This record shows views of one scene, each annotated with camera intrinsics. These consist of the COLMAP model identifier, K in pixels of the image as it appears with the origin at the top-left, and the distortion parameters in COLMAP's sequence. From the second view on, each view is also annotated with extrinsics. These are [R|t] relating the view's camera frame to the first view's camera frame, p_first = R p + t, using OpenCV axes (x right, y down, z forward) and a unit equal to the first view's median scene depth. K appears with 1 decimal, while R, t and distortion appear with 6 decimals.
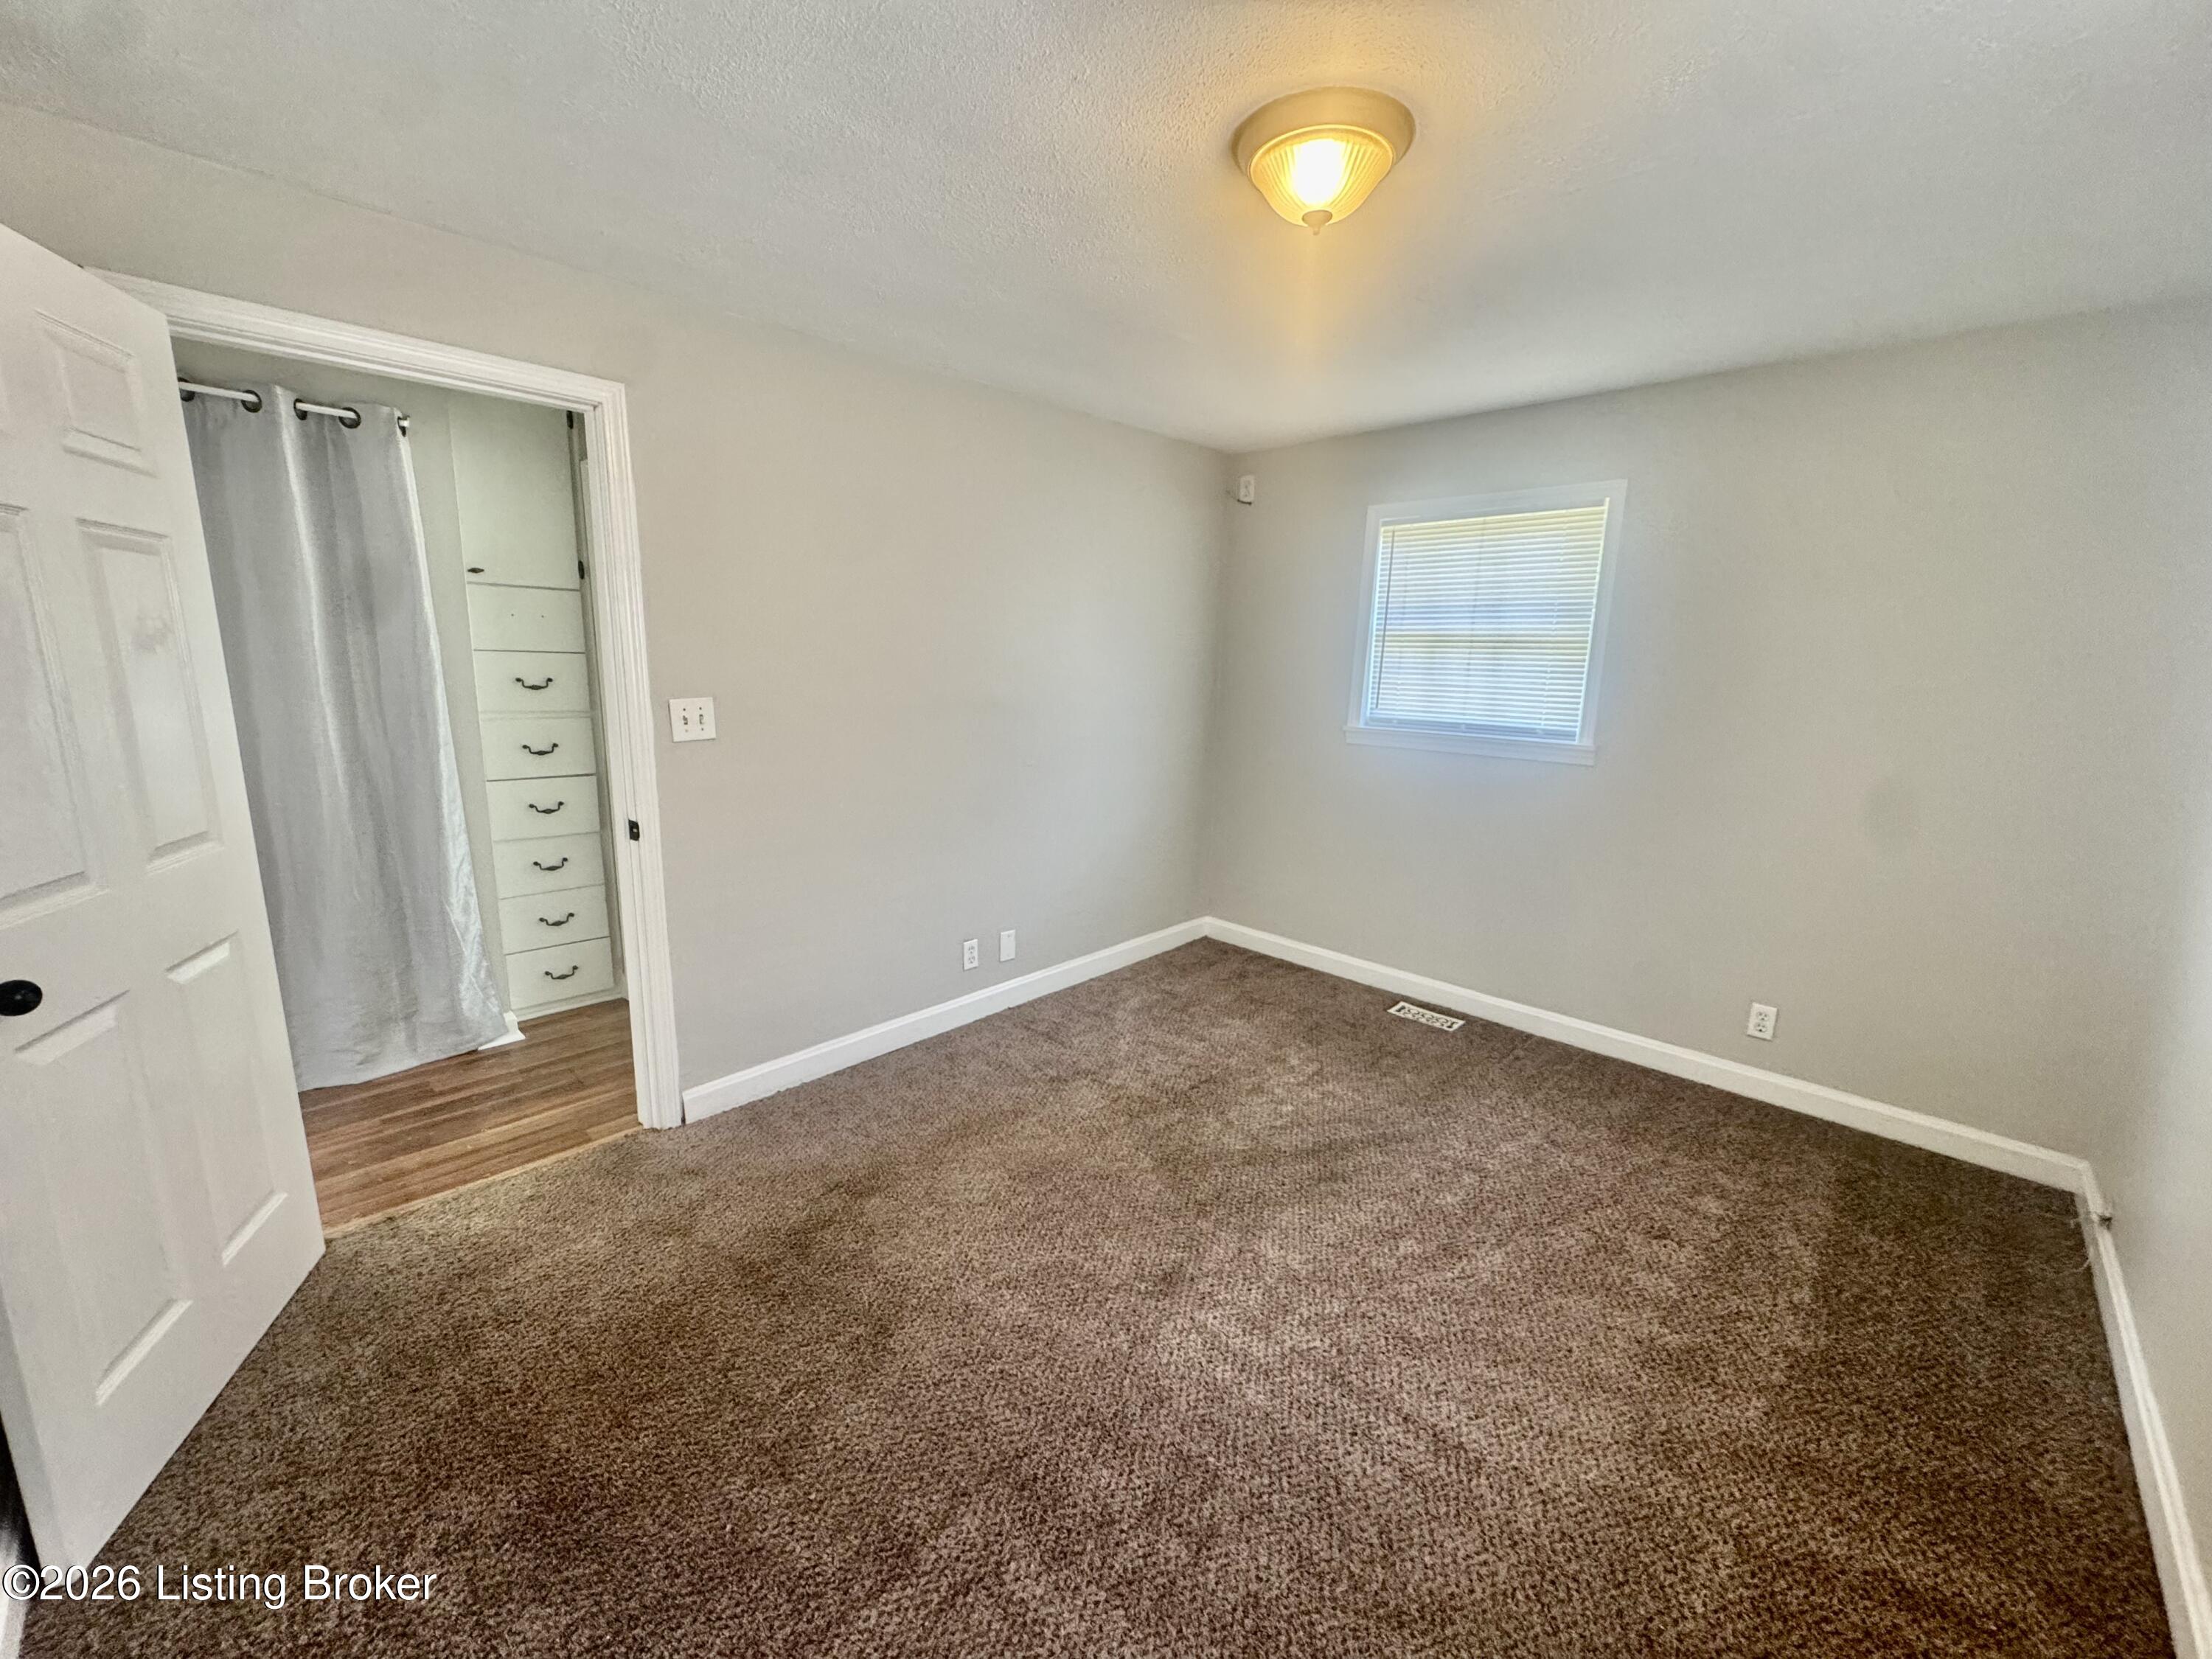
lens RADIAL K [[890.8, 0, 1102.1], [0, 890.8, 829.9], [0, 0, 1]] dist [-0.002482, -0.000054]
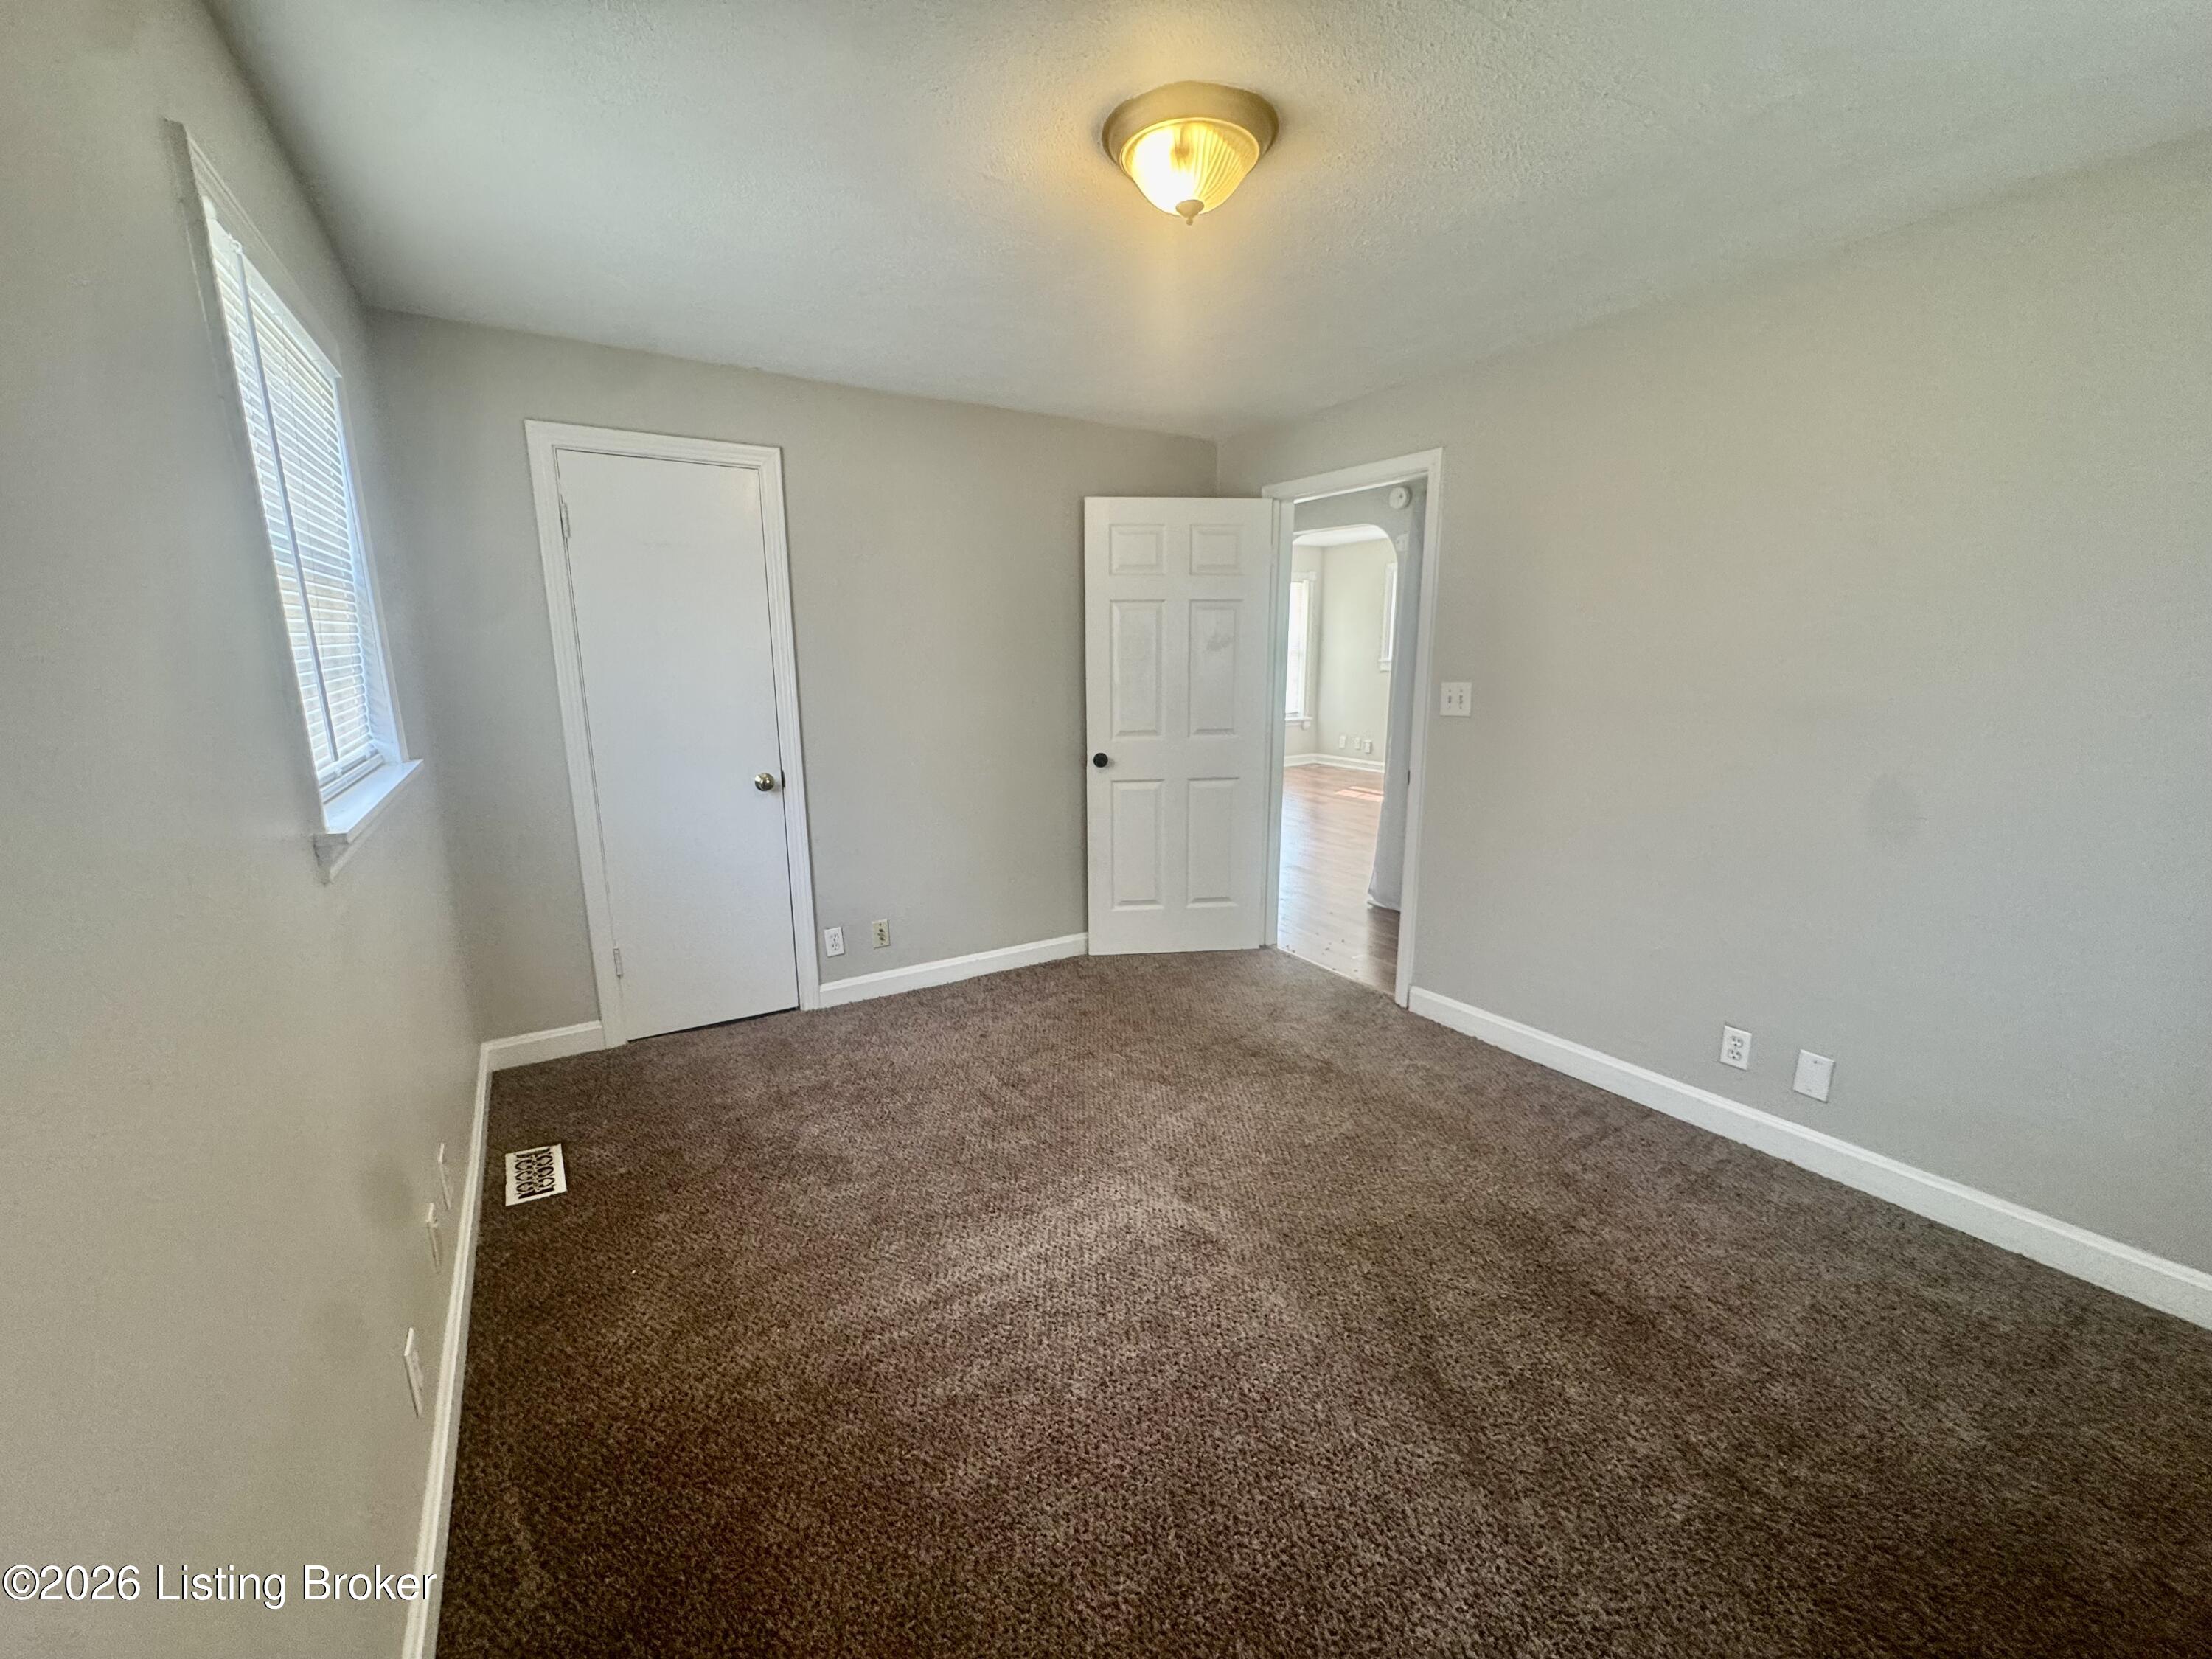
lens RADIAL K [[890.8, 0, 1102.1], [0, 890.8, 829.9], [0, 0, 1]] dist [-0.002482, -0.000054]
pose [[-0.244464, 0.179577, -0.952885, 0.724412], [-0.181375, 0.956889, 0.226863, -0.116891], [0.952544, 0.228290, -0.201354, 0.675759]]
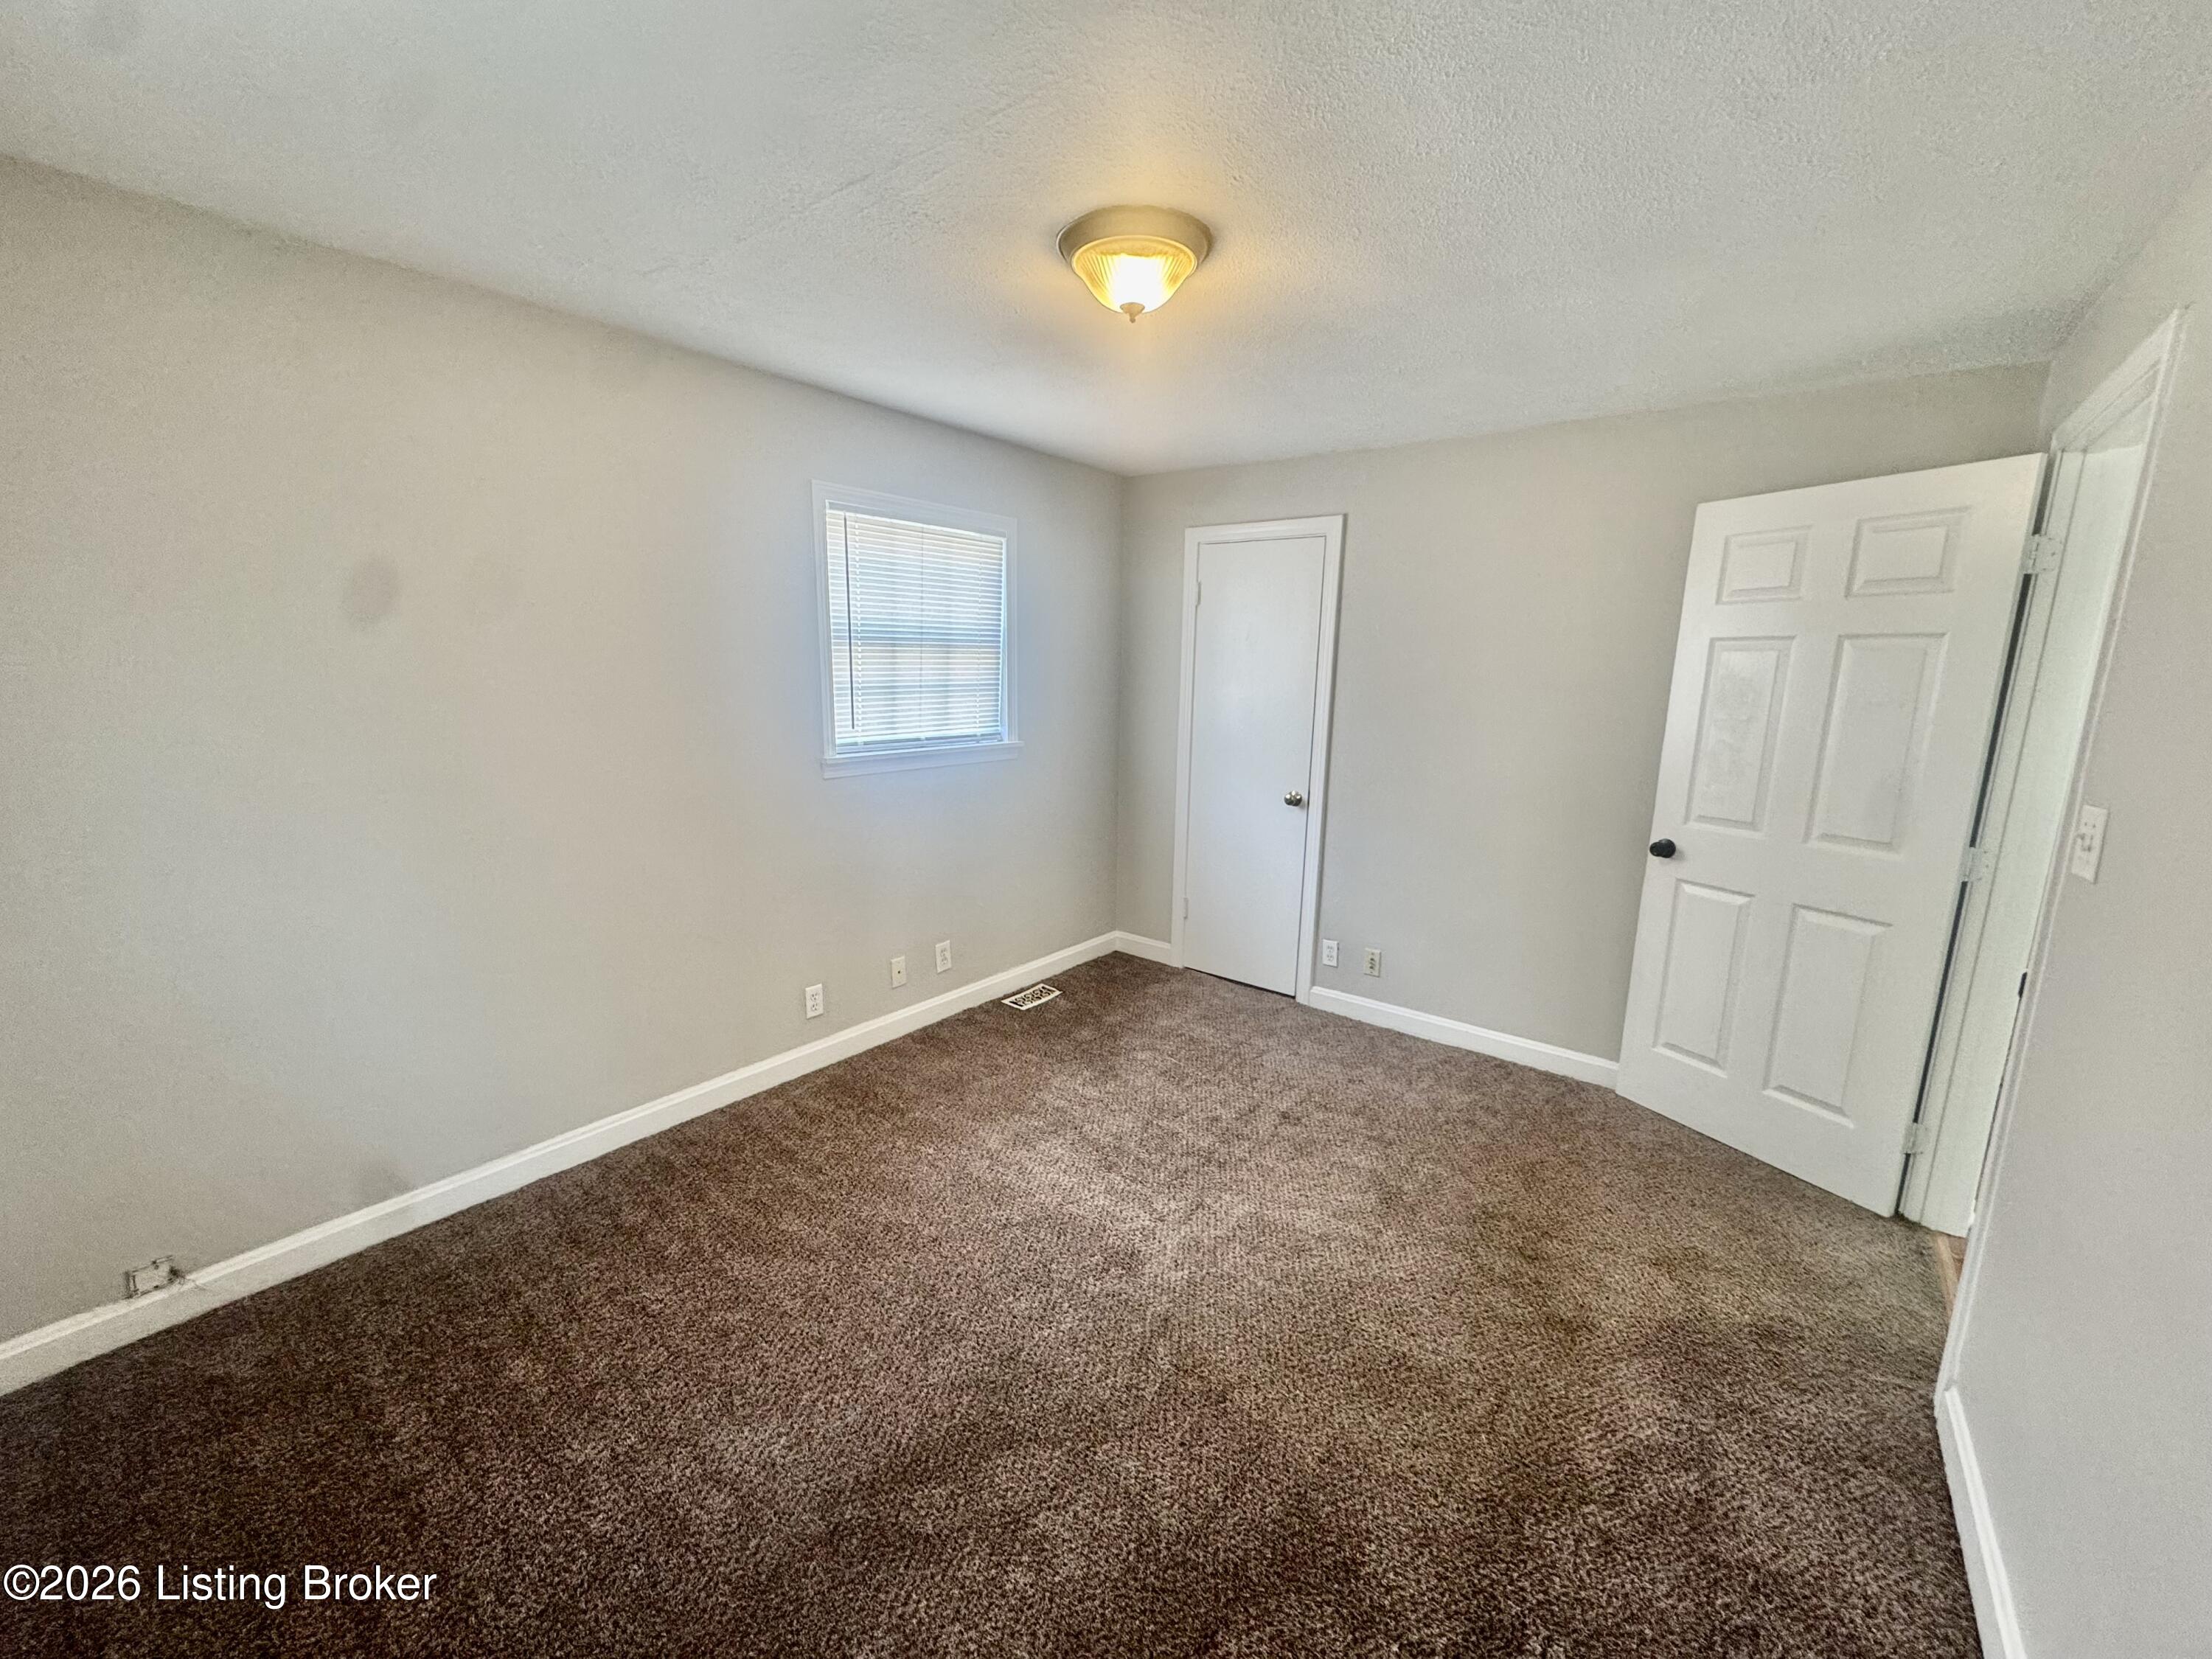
lens RADIAL K [[890.8, 0, 1102.1], [0, 890.8, 829.9], [0, 0, 1]] dist [-0.002482, -0.000054]
pose [[-0.994579, -0.019216, -0.102195, 0.198593], [-0.054897, 0.931690, 0.359082, -0.253065], [0.088314, 0.362745, -0.927694, 1.223764]]
